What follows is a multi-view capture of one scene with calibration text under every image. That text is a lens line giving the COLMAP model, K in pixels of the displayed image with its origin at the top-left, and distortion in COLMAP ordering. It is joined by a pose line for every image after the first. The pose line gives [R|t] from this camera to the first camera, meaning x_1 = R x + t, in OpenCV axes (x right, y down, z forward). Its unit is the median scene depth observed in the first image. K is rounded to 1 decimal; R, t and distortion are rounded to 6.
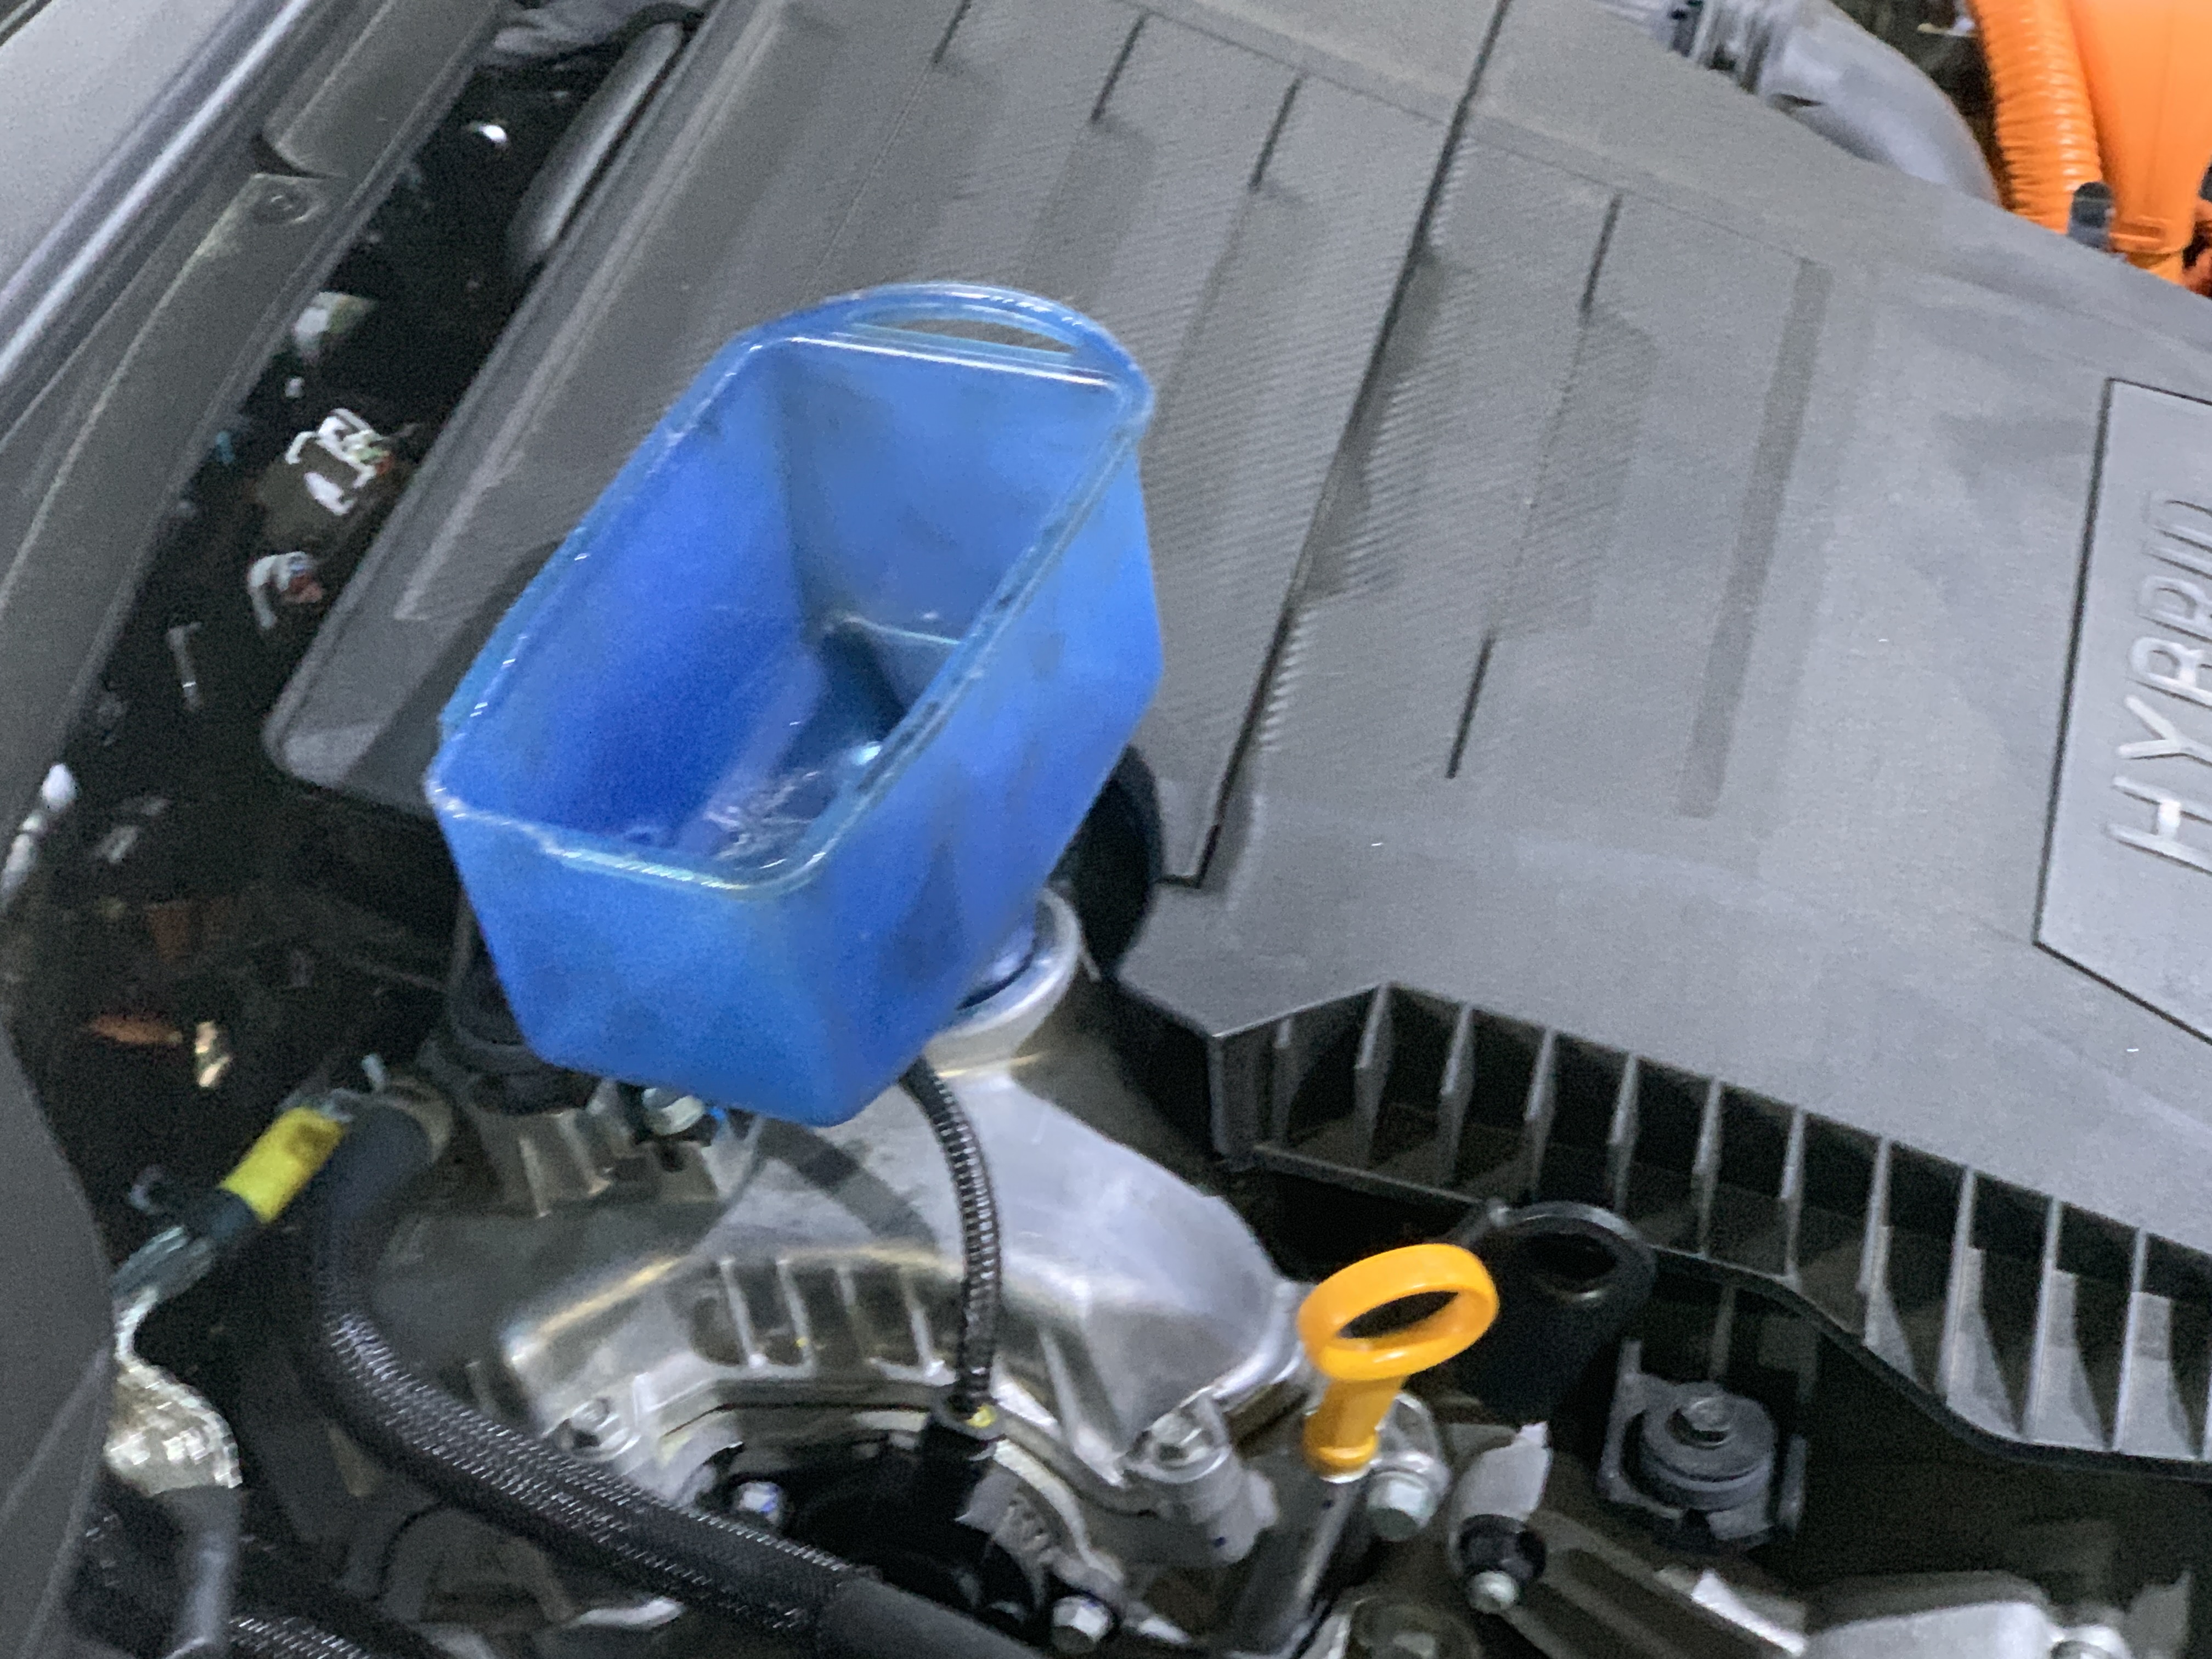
lens RADIAL K [[4027.0, 0, 1106.0], [0, 4027.0, 829.5], [0, 0, 1]] dist [-0.031170, 1.140934]
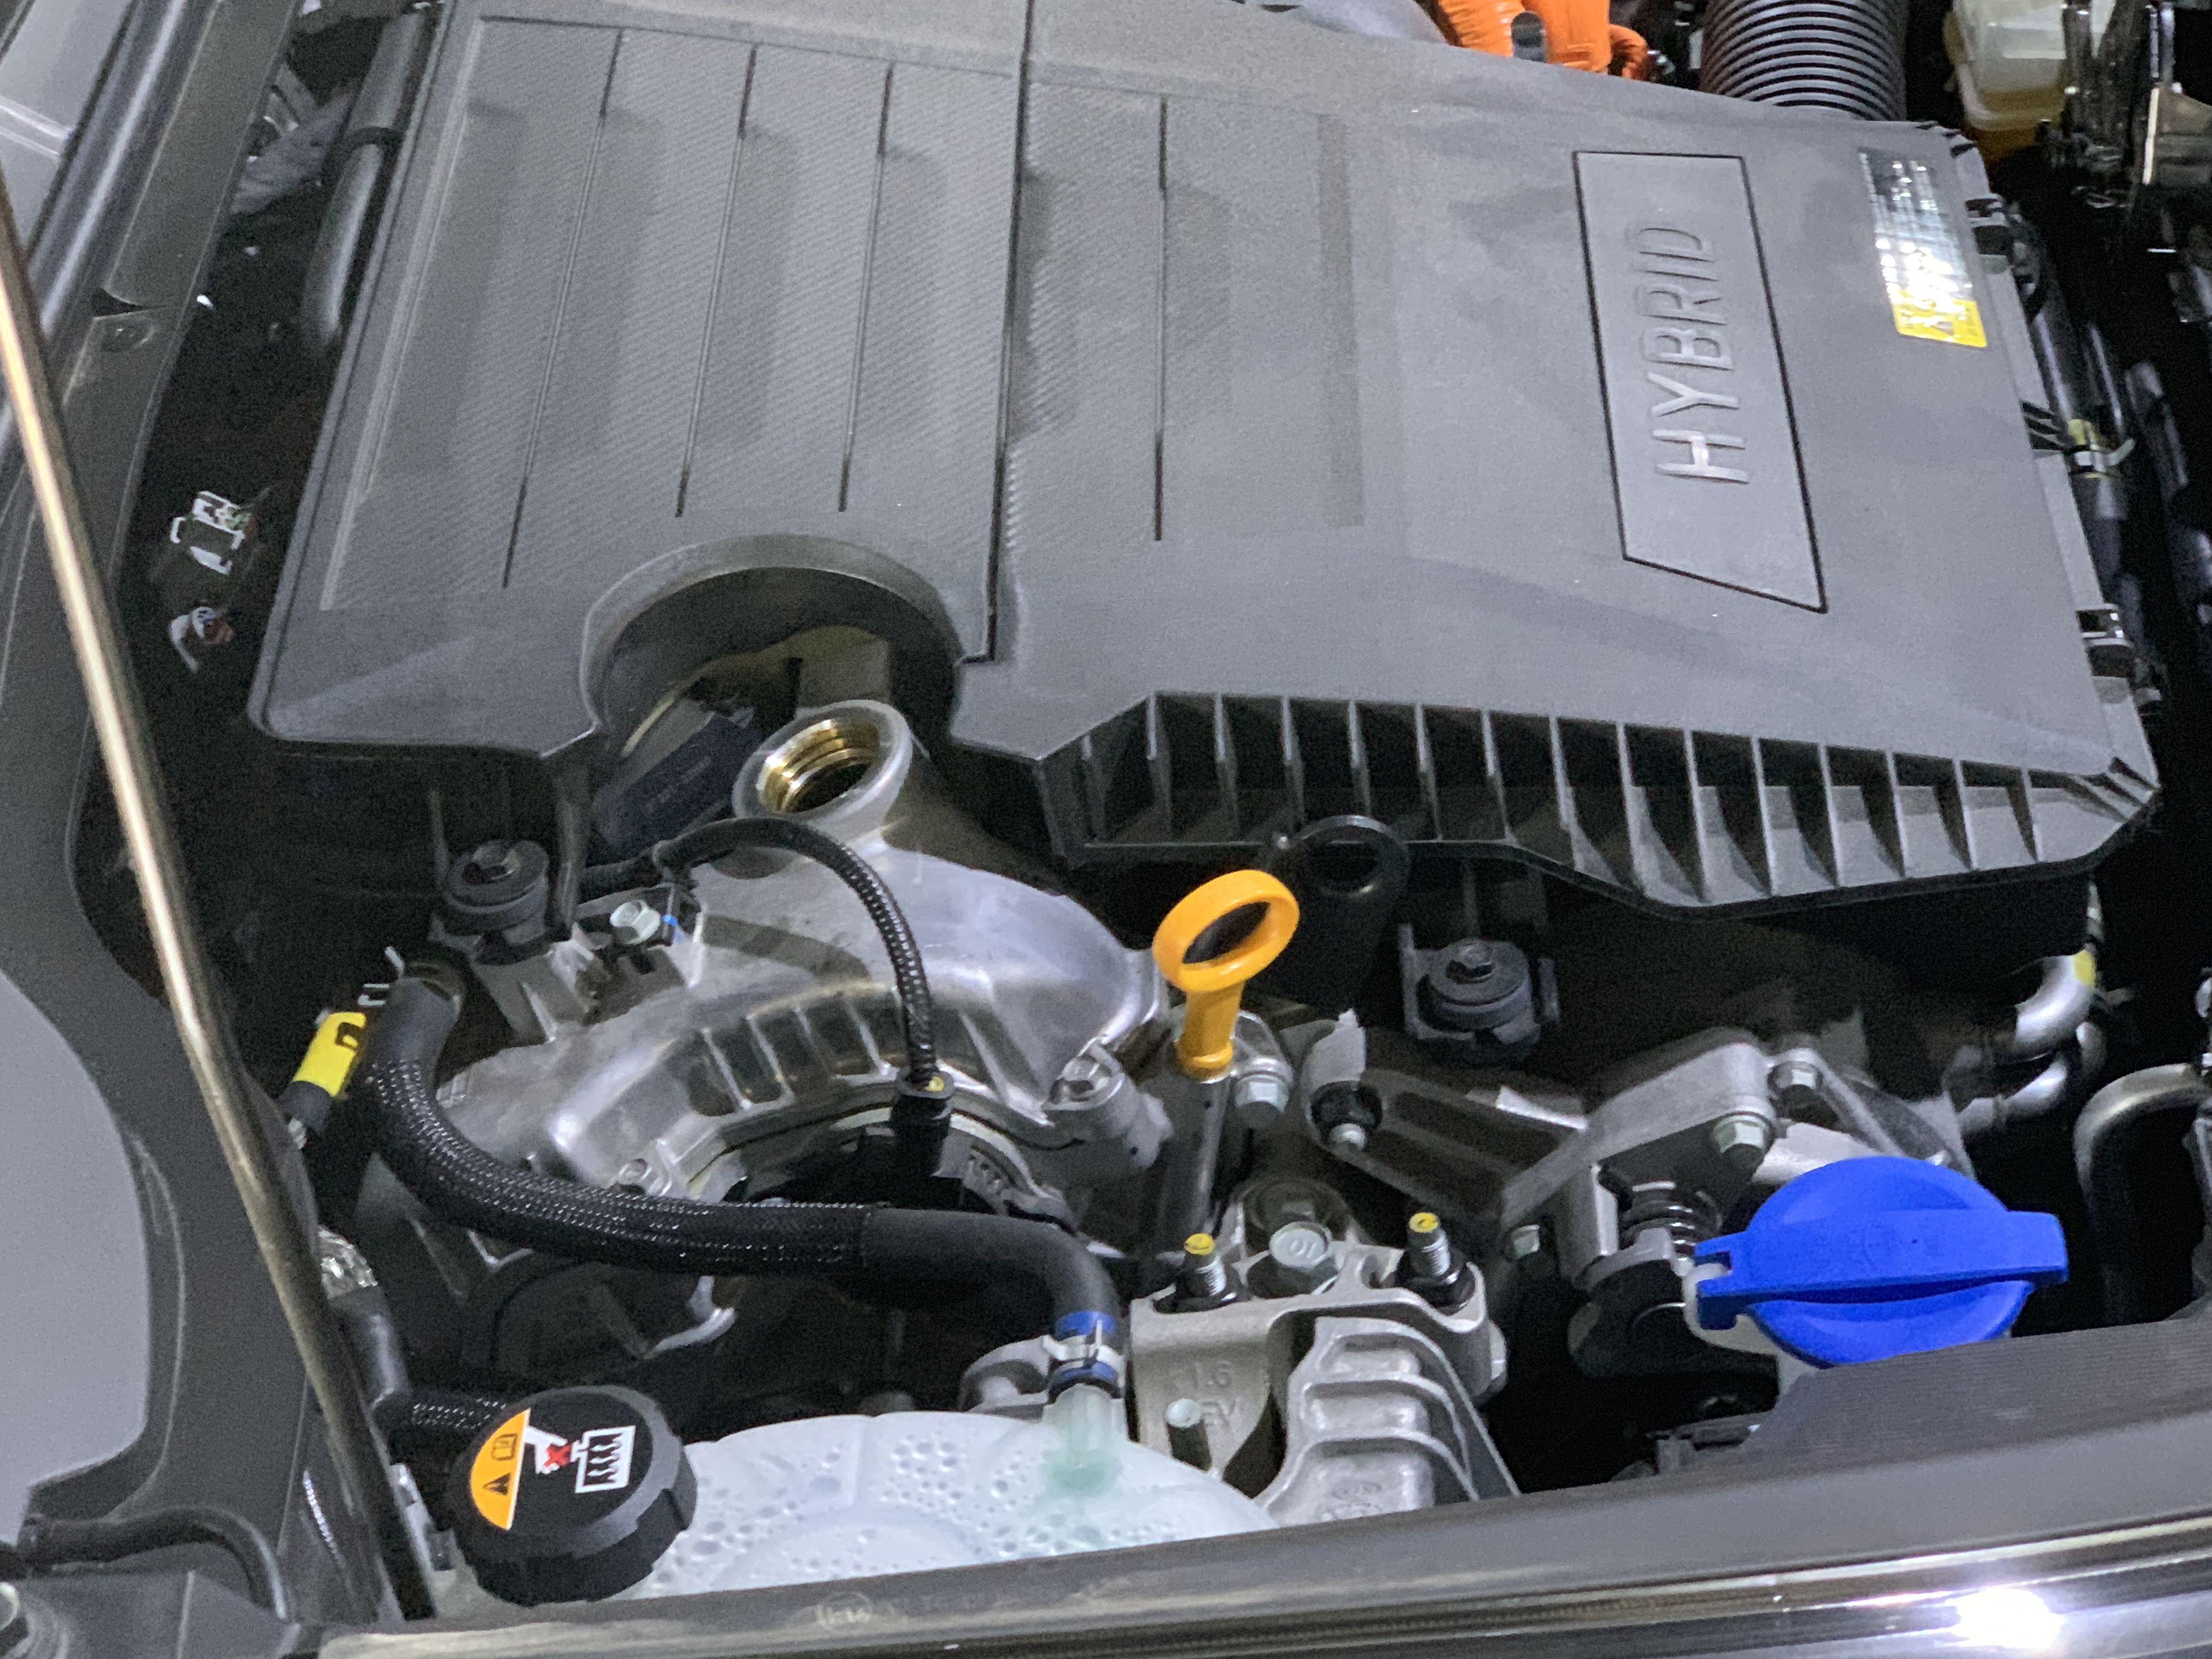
lens RADIAL K [[4027.0, 0, 1106.0], [0, 4027.0, 829.5], [0, 0, 1]] dist [-0.031170, 1.140934]
pose [[0.965543, -0.241646, 0.096616, -0.079087], [0.245003, 0.969216, -0.024367, 0.106697], [-0.087754, 0.047198, 0.995023, -0.276519]]
